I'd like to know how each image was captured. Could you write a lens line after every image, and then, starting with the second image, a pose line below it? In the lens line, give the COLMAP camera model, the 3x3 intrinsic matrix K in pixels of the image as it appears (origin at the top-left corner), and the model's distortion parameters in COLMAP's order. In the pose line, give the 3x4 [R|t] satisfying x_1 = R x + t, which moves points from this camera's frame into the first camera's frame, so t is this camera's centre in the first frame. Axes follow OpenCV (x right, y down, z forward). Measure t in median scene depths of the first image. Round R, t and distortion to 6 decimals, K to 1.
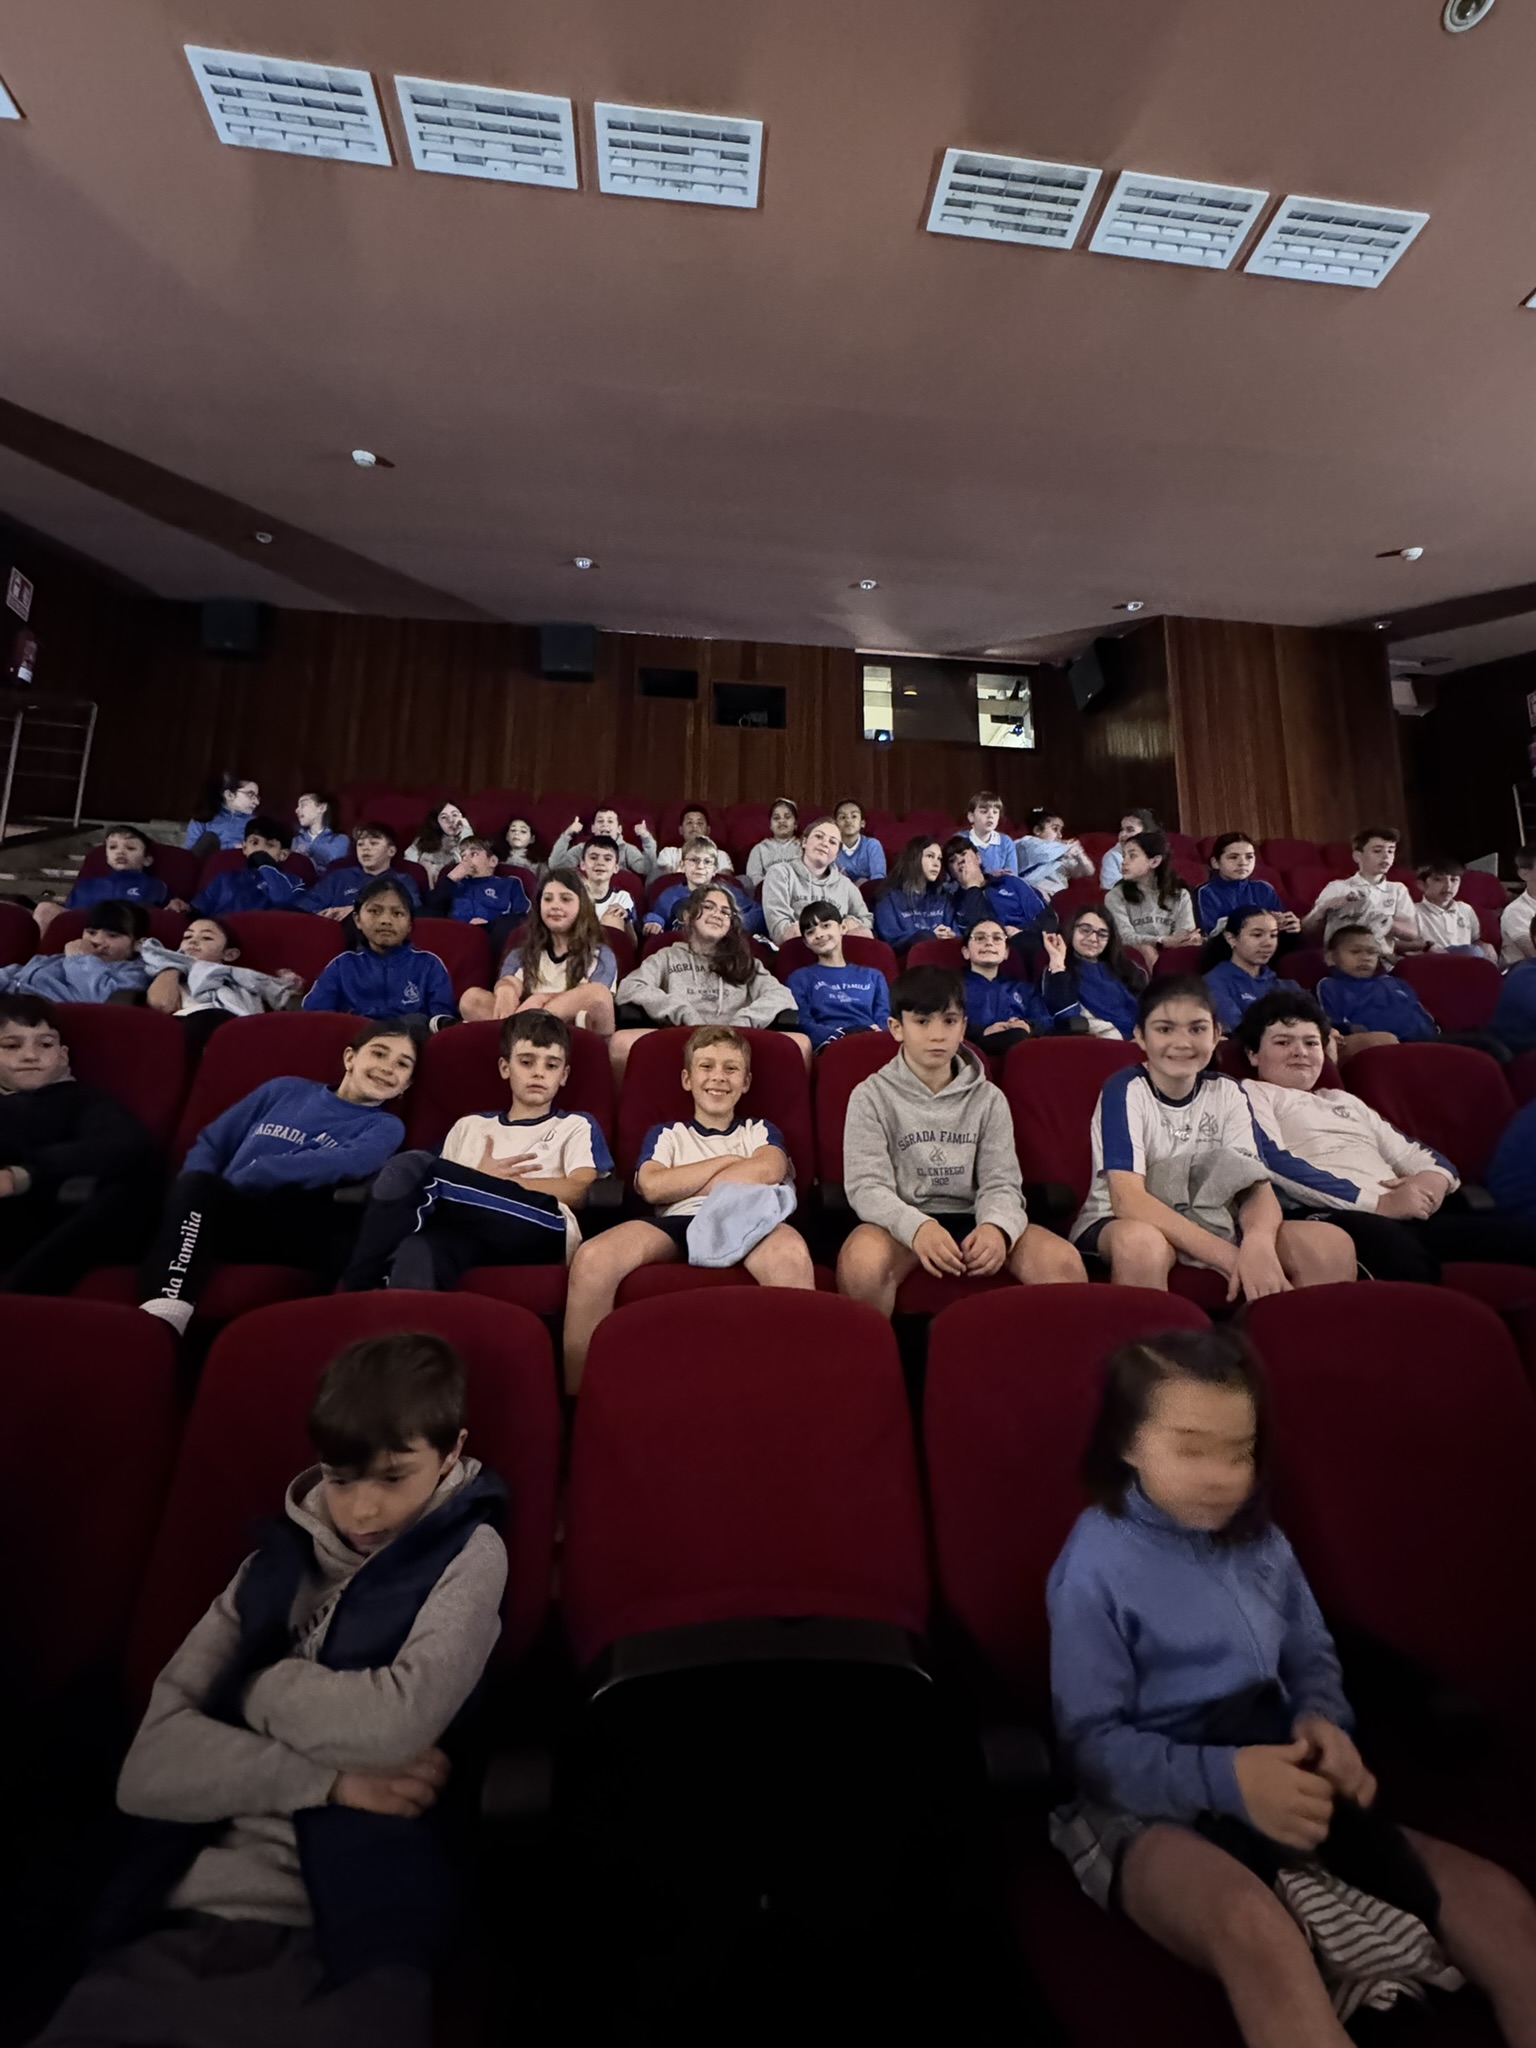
lens RADIAL K [[869.1, 0, 769.3], [0, 869.1, 1019.3], [0, 0, 1]] dist [-0.006236, 0.000902]
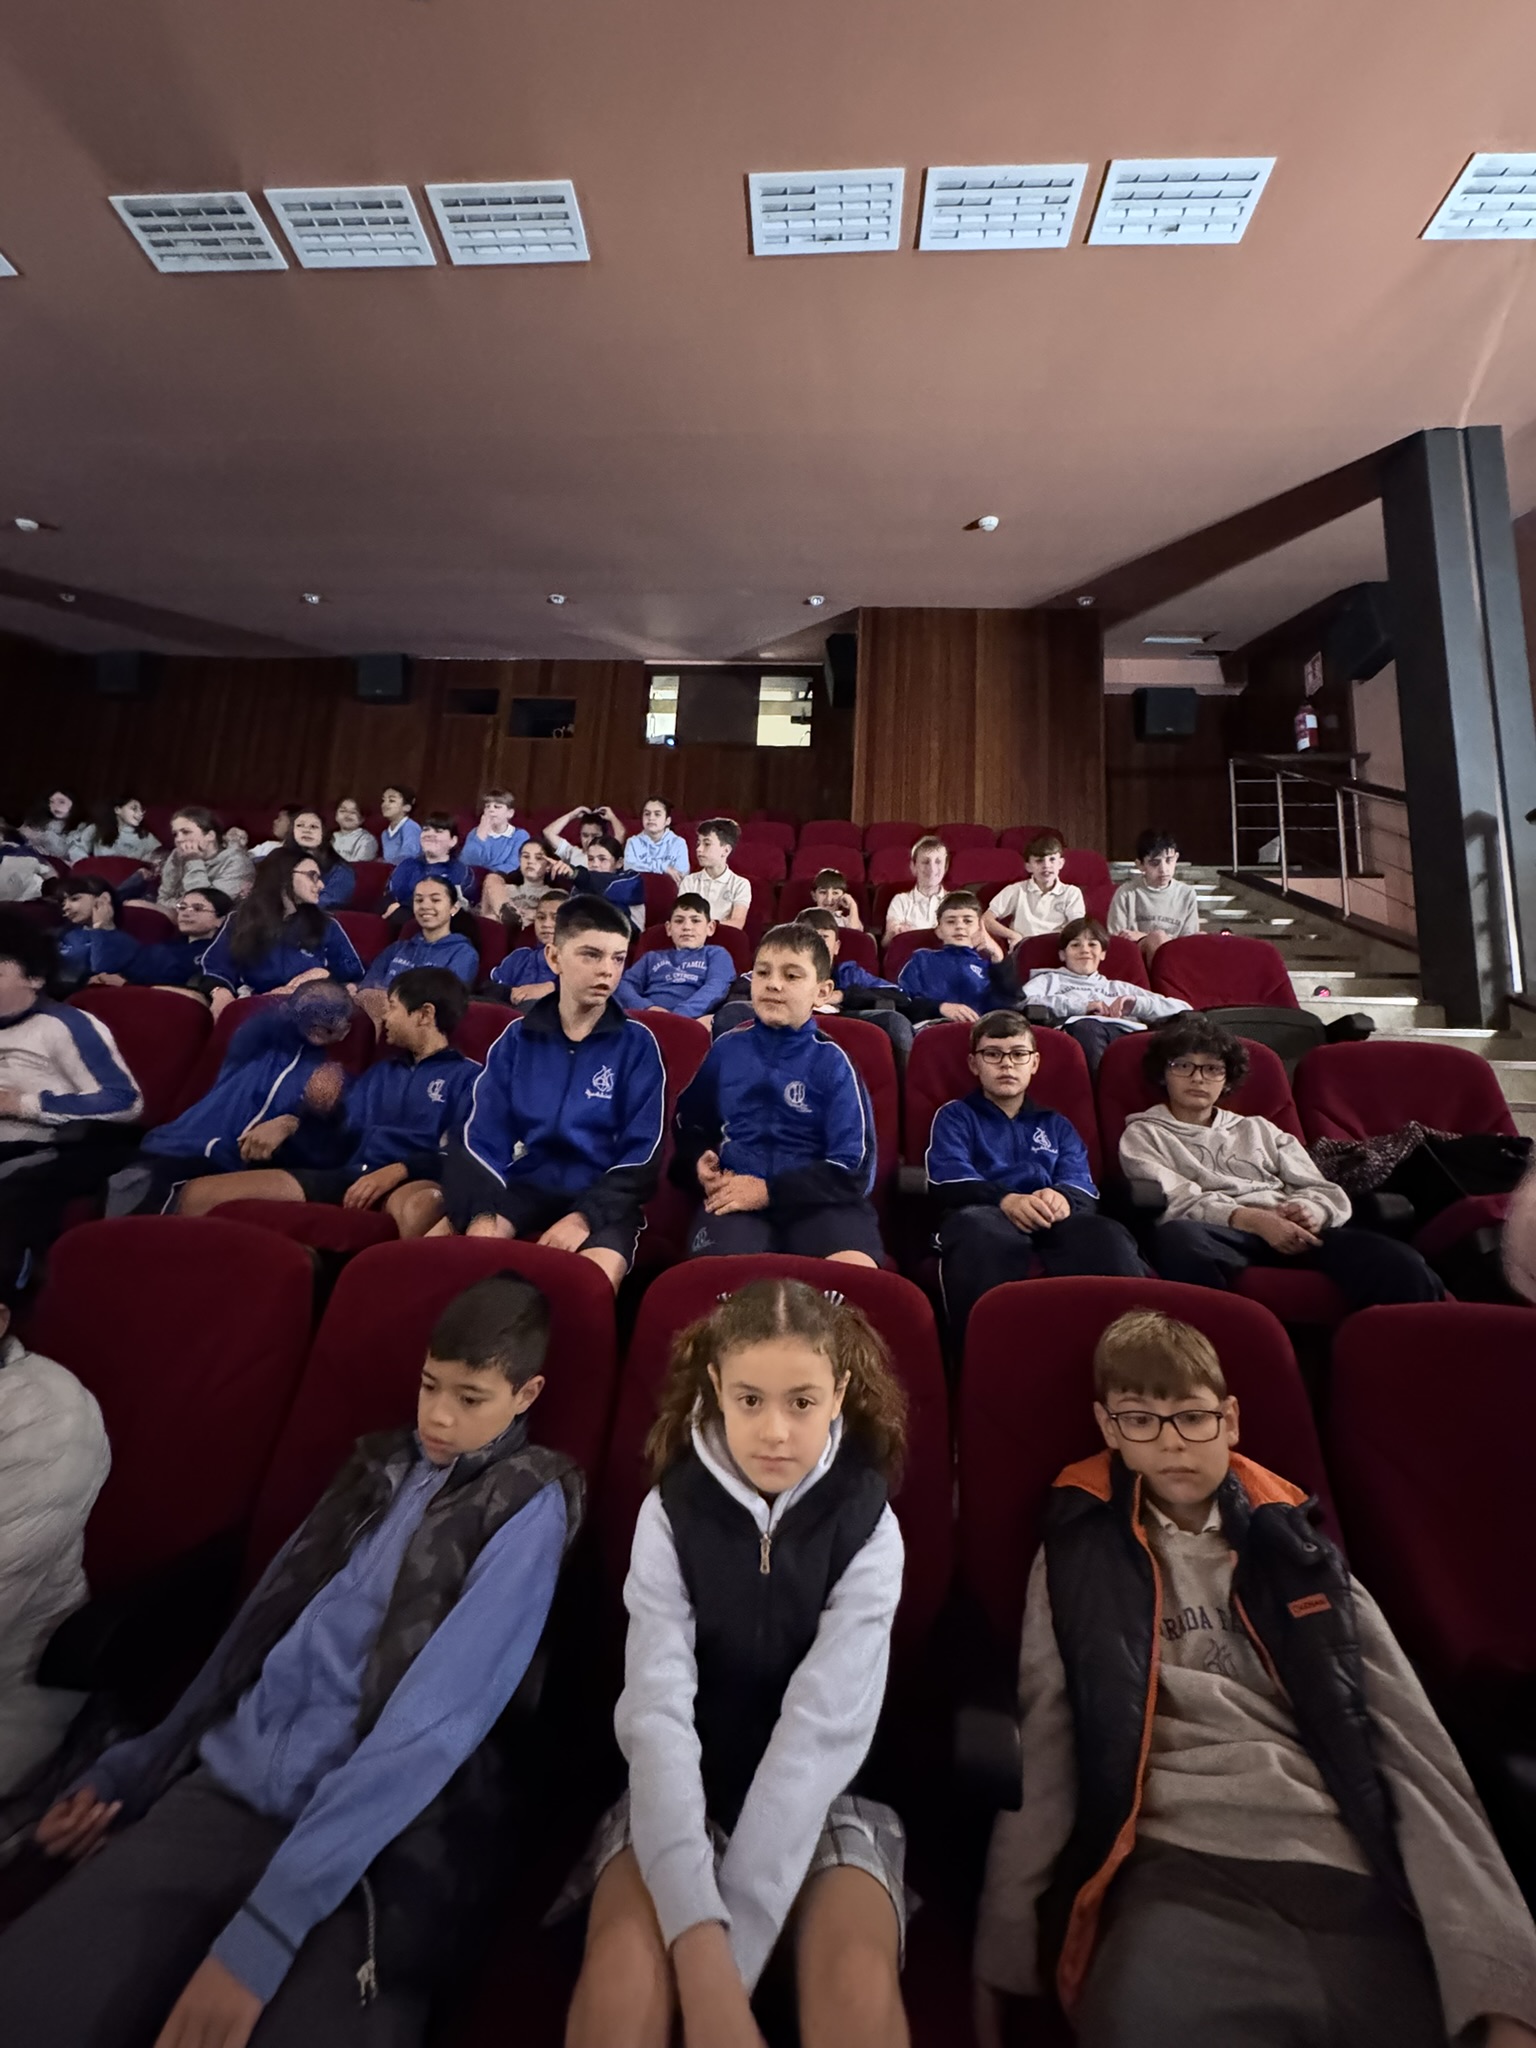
lens RADIAL K [[799.4, 0, 771.3], [0, 799.4, 1027.6], [0, 0, 1]] dist [-0.003472, -0.000263]
pose [[0.984496, 0.018847, -0.174392, 0.583109], [-0.016540, 0.999756, 0.014669, 0.016844], [0.174626, -0.011557, 0.984567, 0.059450]]
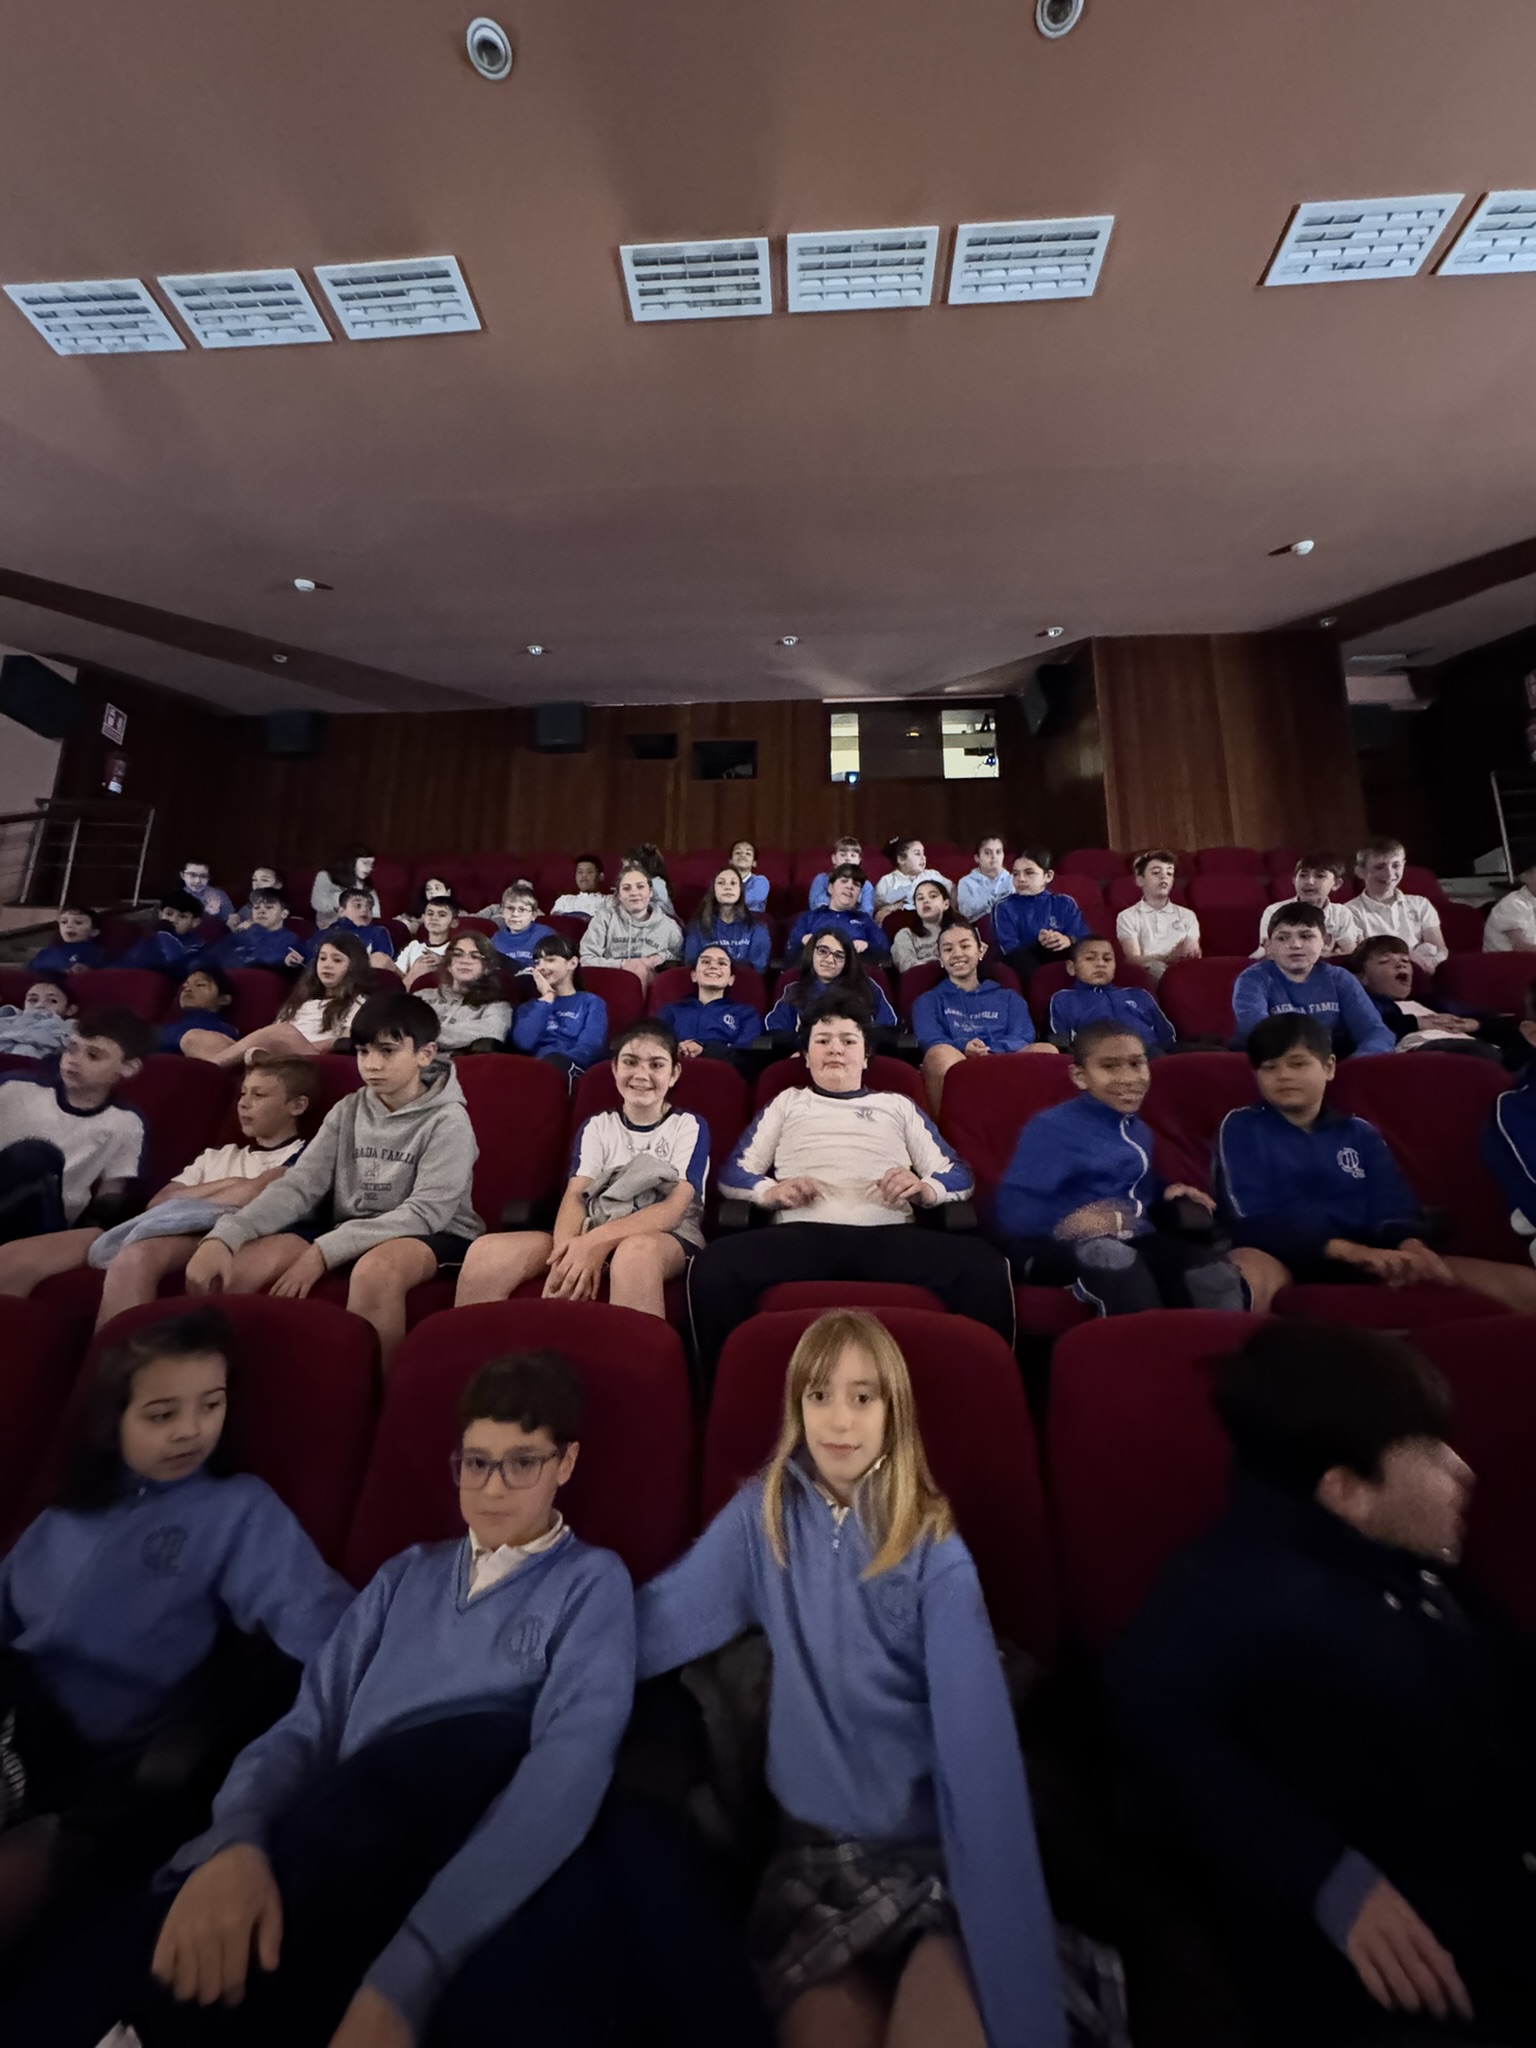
lens RADIAL K [[799.4, 0, 771.3], [0, 799.4, 1027.6], [0, 0, 1]] dist [-0.003472, -0.000263]
pose [[0.986180, -0.032798, -0.162401, 0.245856], [0.028968, 0.999245, -0.025897, 0.005154], [0.163127, 0.020835, 0.986385, 0.027384]]
